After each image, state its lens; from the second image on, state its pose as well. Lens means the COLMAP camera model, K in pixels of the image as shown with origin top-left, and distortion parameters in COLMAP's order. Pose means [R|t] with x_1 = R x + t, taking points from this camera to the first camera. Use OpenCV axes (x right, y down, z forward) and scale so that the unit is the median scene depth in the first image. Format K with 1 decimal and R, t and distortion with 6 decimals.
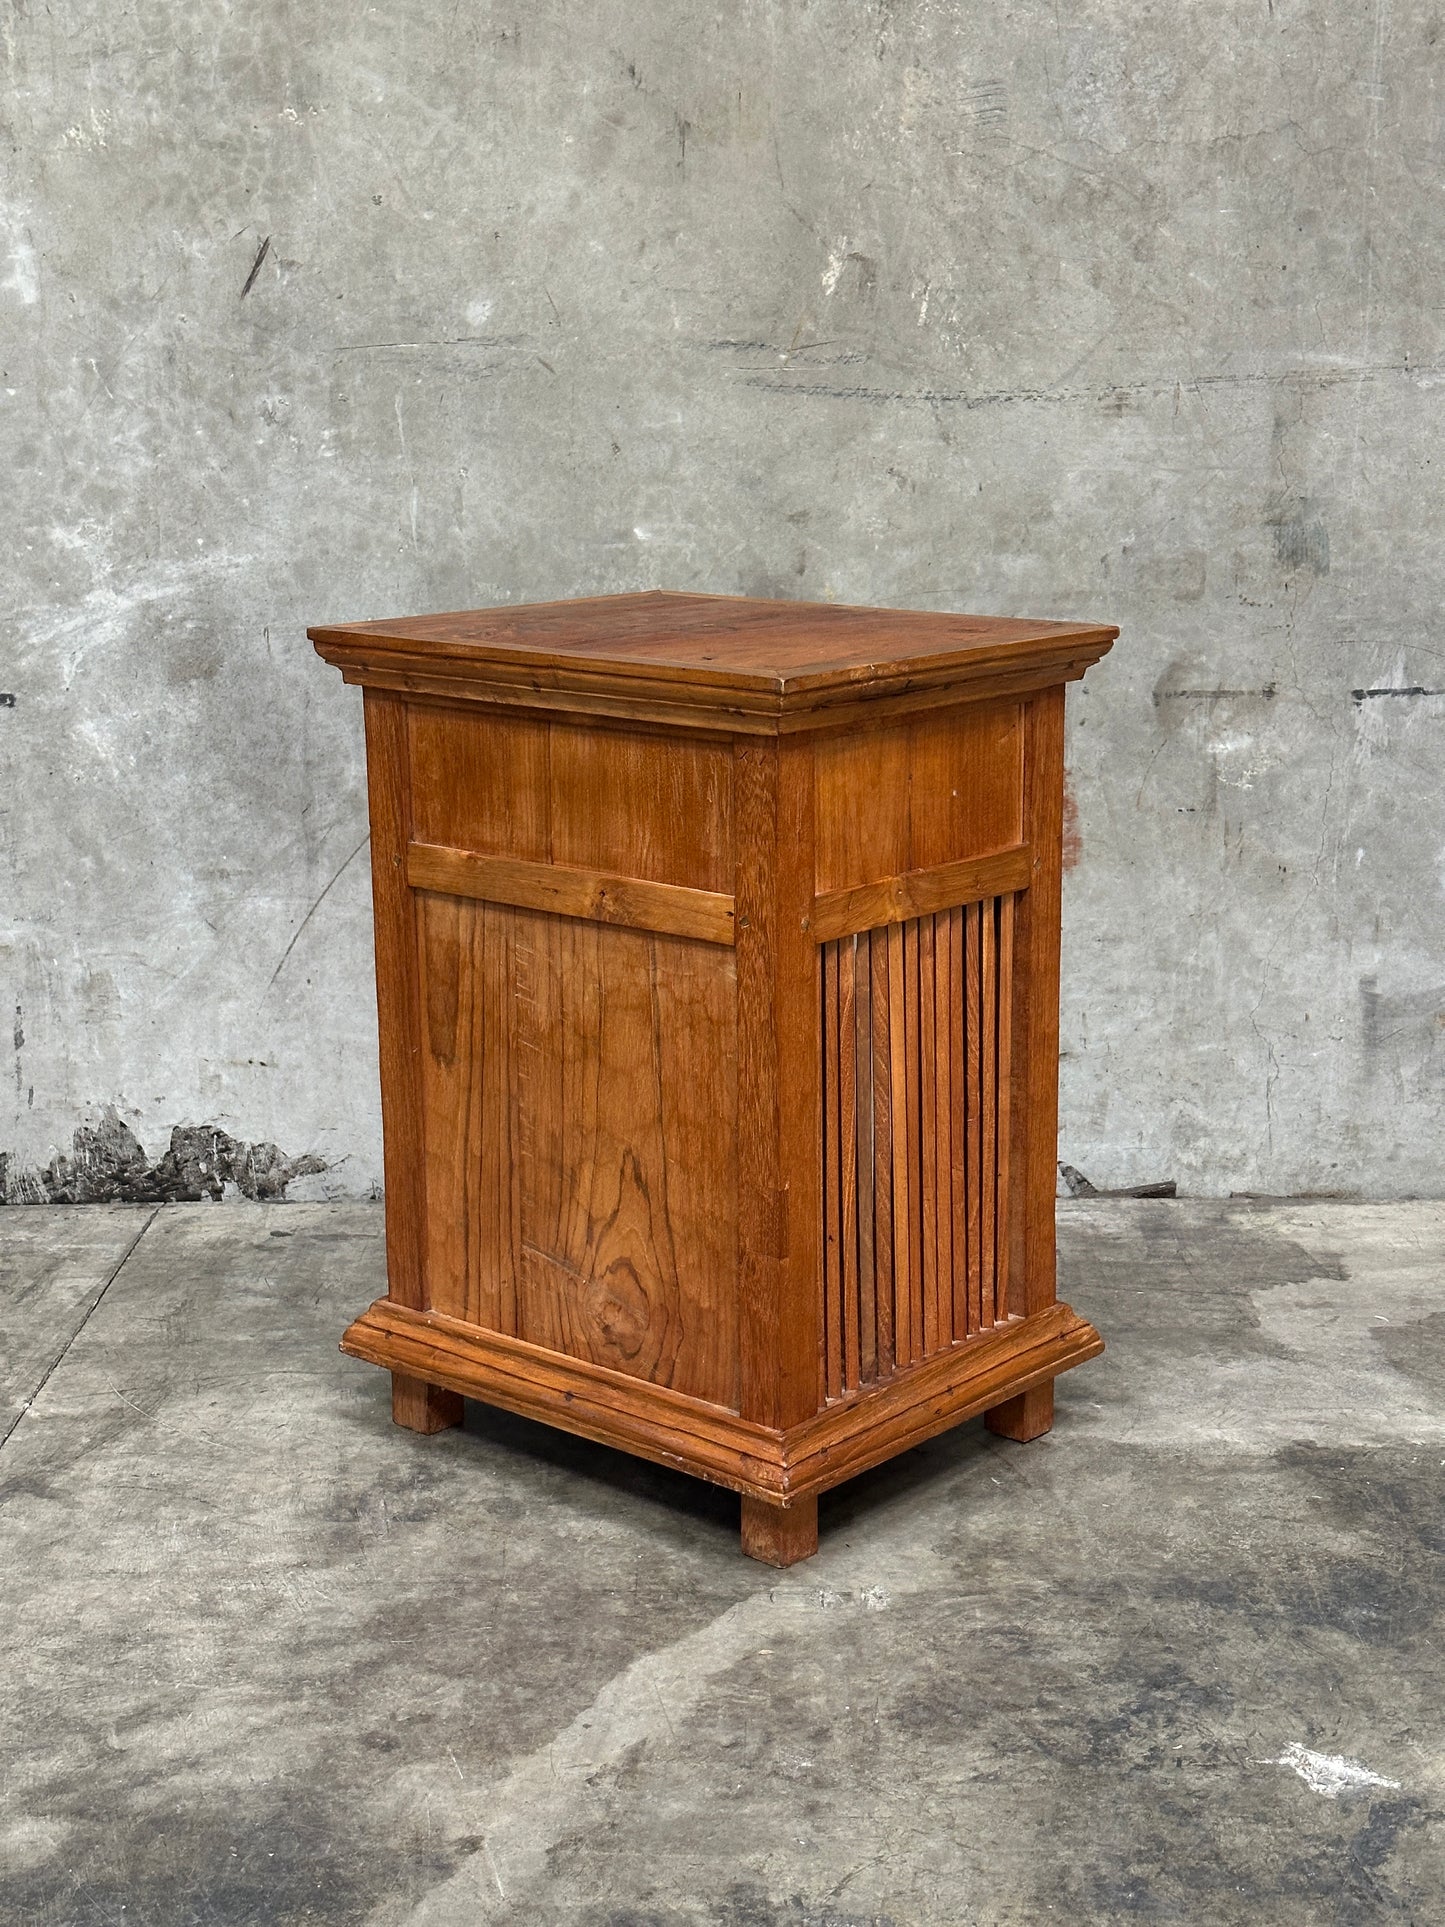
lens RADIAL K [[2723.4, 0, 735.7], [0, 2723.4, 973.0], [0, 0, 1]] dist [0.190188, -0.428040]
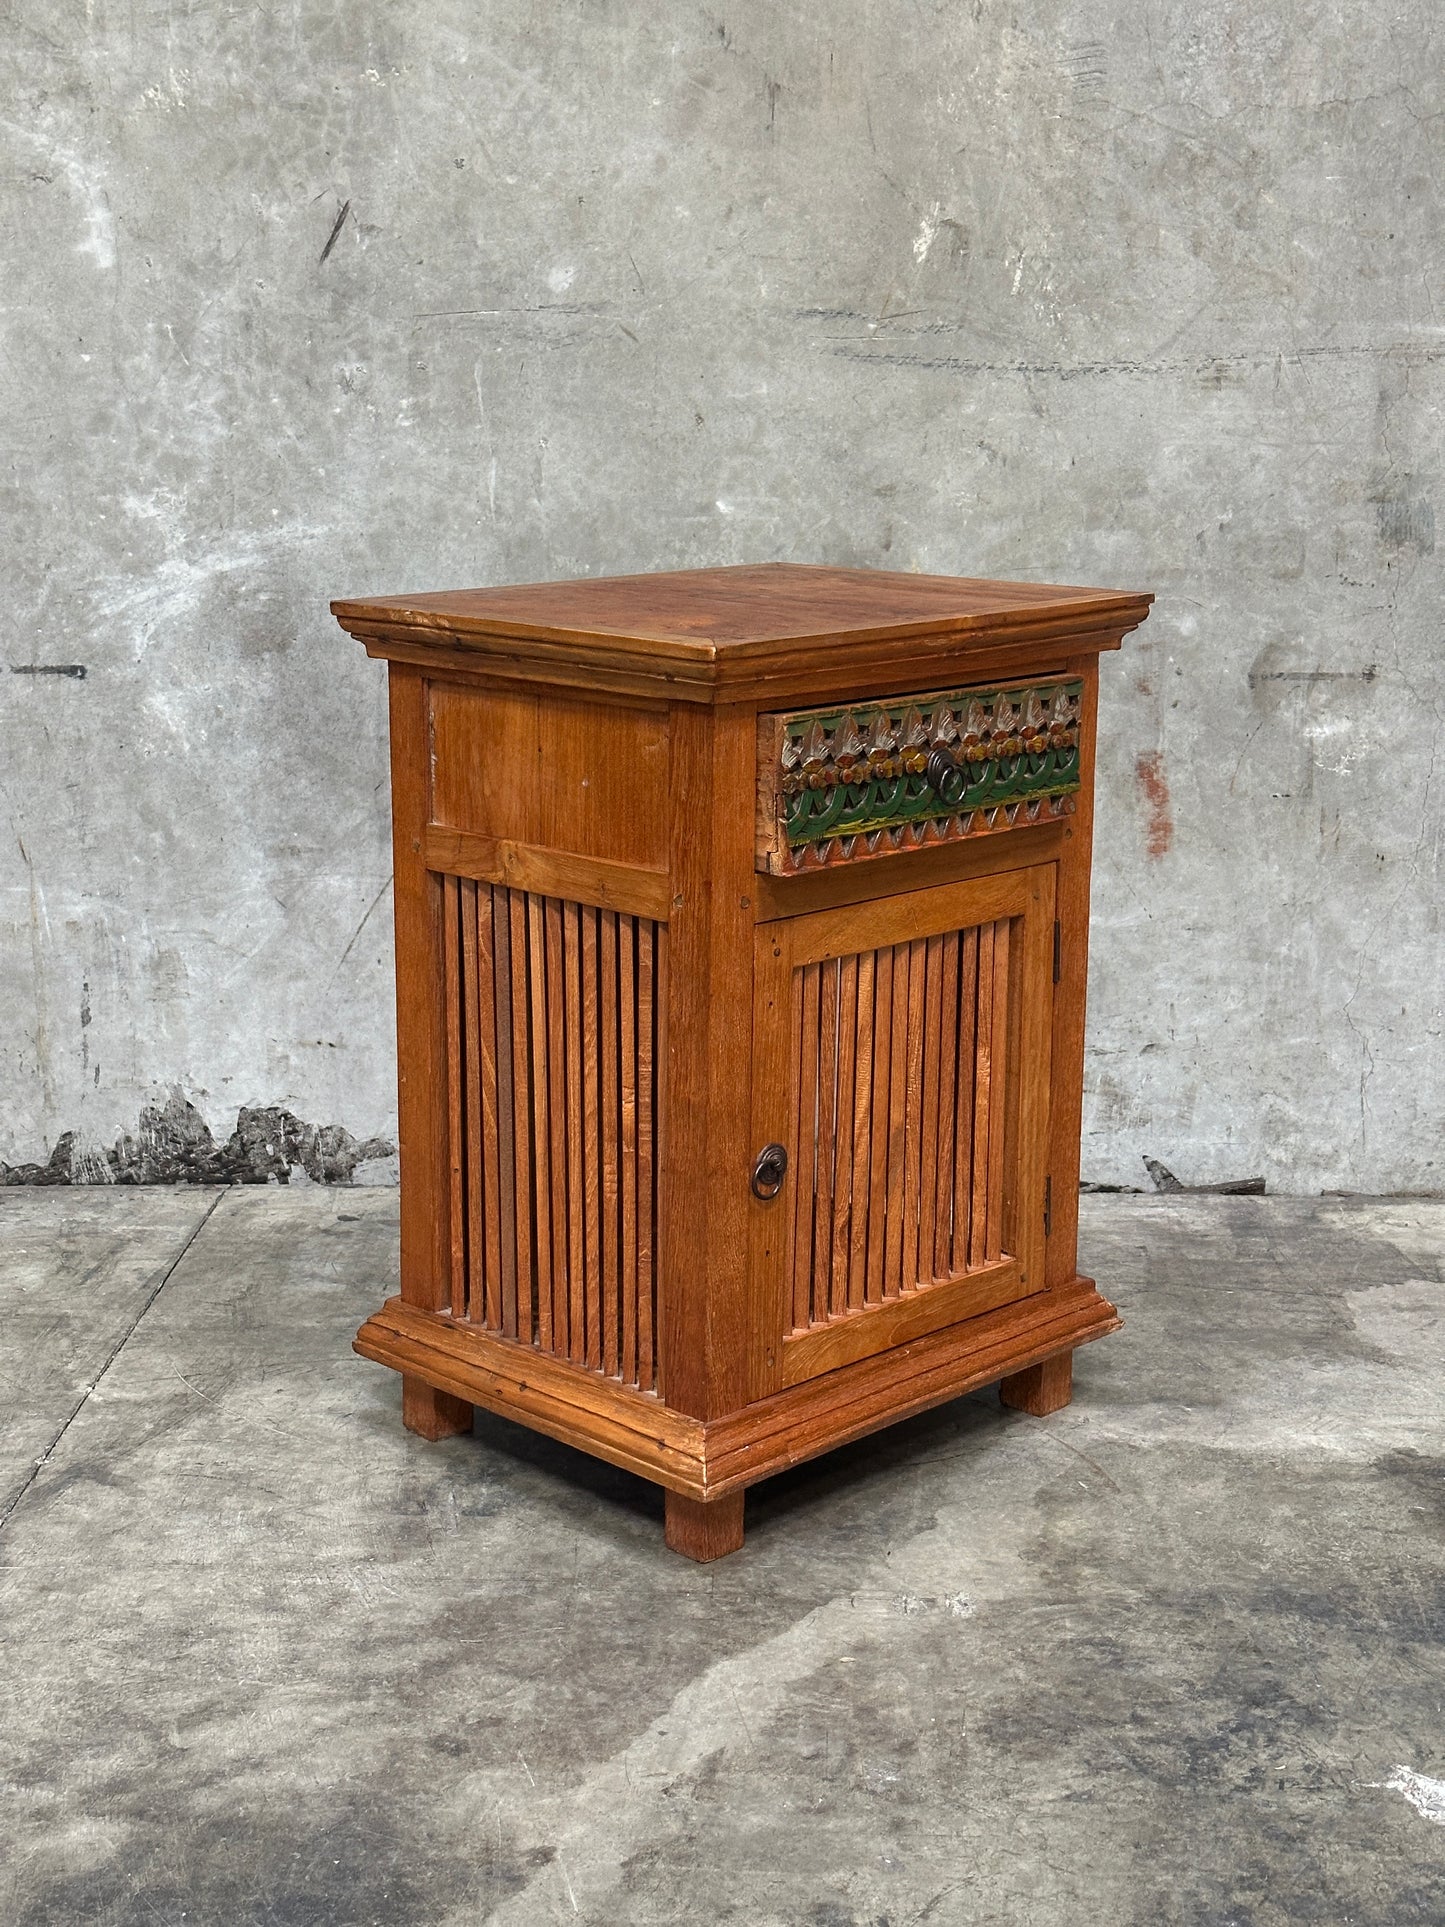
lens RADIAL K [[2721.3, 0, 731.3], [0, 2721.3, 964.3], [0, 0, 1]] dist [0.191854, -0.437275]
pose [[0.999649, 0.012024, -0.023602, -0.006906], [-0.012023, 0.999928, 0.000198, 0.002454], [0.023603, 0.000086, 0.999721, 0.024540]]
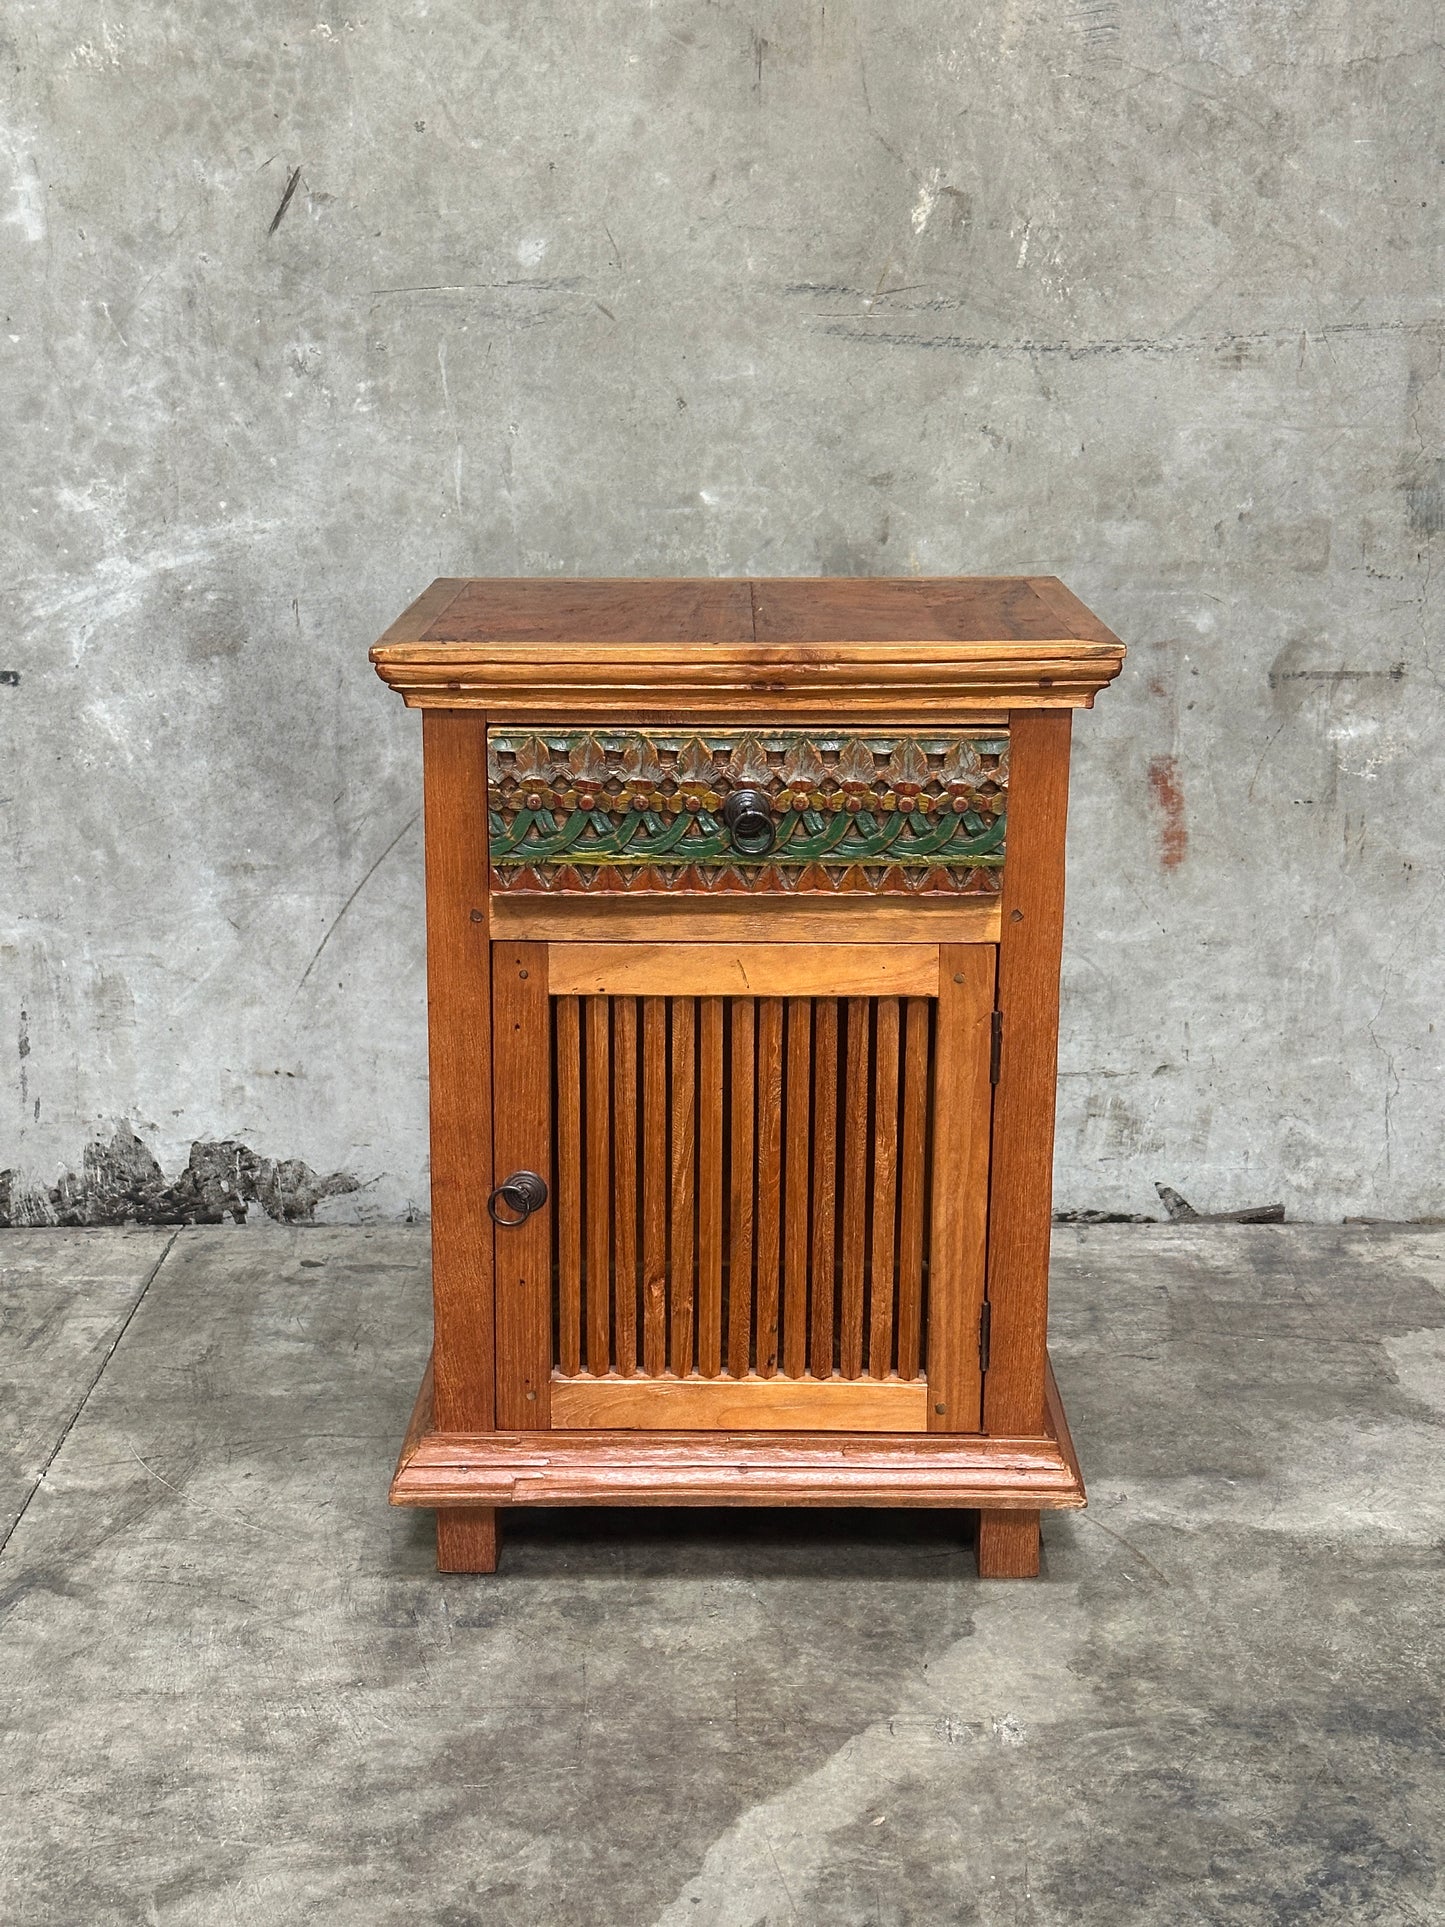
lens RADIAL K [[2716.7, 0, 726.5], [0, 2716.7, 963.4], [0, 0, 1]] dist [0.197668, -0.480682]
pose [[0.999986, 0.002868, 0.004520, -0.032417], [-0.002983, 0.999662, 0.025817, -0.029657], [-0.004445, -0.025830, 0.999656, 0.090467]]
